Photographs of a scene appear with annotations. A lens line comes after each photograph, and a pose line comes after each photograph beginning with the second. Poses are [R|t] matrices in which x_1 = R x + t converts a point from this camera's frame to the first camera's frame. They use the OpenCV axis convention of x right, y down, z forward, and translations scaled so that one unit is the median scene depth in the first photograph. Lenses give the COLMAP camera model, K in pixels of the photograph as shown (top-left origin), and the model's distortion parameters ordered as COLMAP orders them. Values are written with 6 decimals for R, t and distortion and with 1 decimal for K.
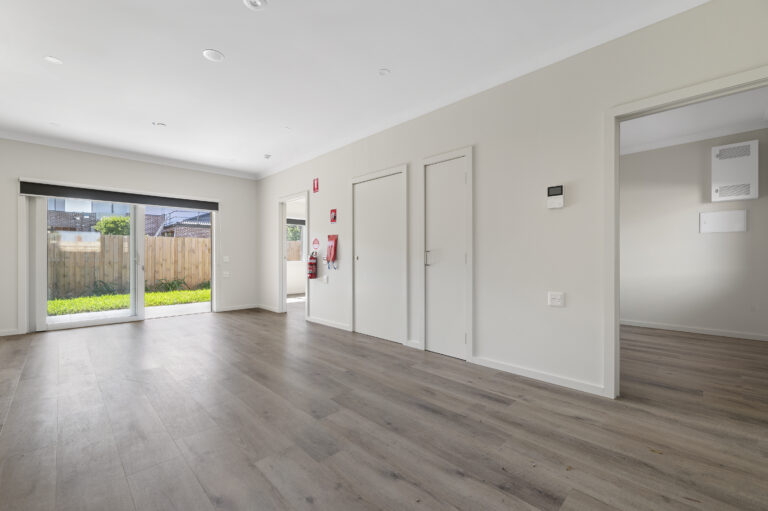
lens RADIAL K [[323.1, 0, 387.2], [0, 323.1, 256.4], [0, 0, 1]] dist [-0.000183, 0.000023]
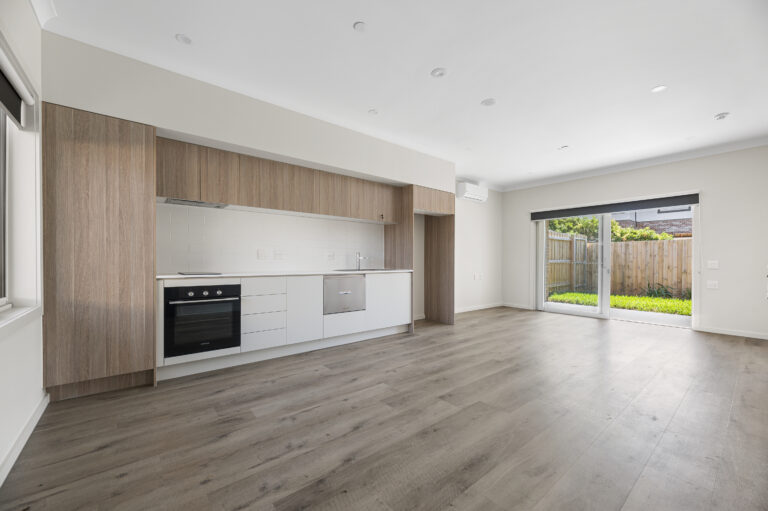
lens RADIAL K [[309.8, 0, 384.2], [0, 309.8, 258.9], [0, 0, 1]] dist [-0.000701, -0.000115]
pose [[-0.097529, -0.004202, -0.995224, 0.415675], [-0.003175, 0.999987, -0.003911, 0.000413], [0.995228, 0.002779, -0.097541, 0.405031]]
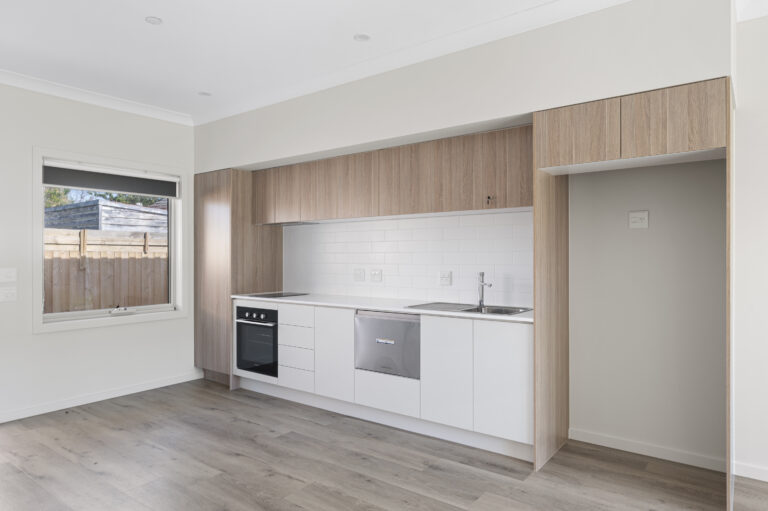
lens RADIAL K [[486.5, 0, 384.0], [0, 486.5, 255.5], [0, 0, 1]] dist [-0.003819, -0.002900]
pose [[-0.990359, 0.001510, -0.138513, -0.259635], [0.002530, 0.999971, -0.007191, -0.044680], [0.138498, -0.007472, -0.990335, 0.983167]]
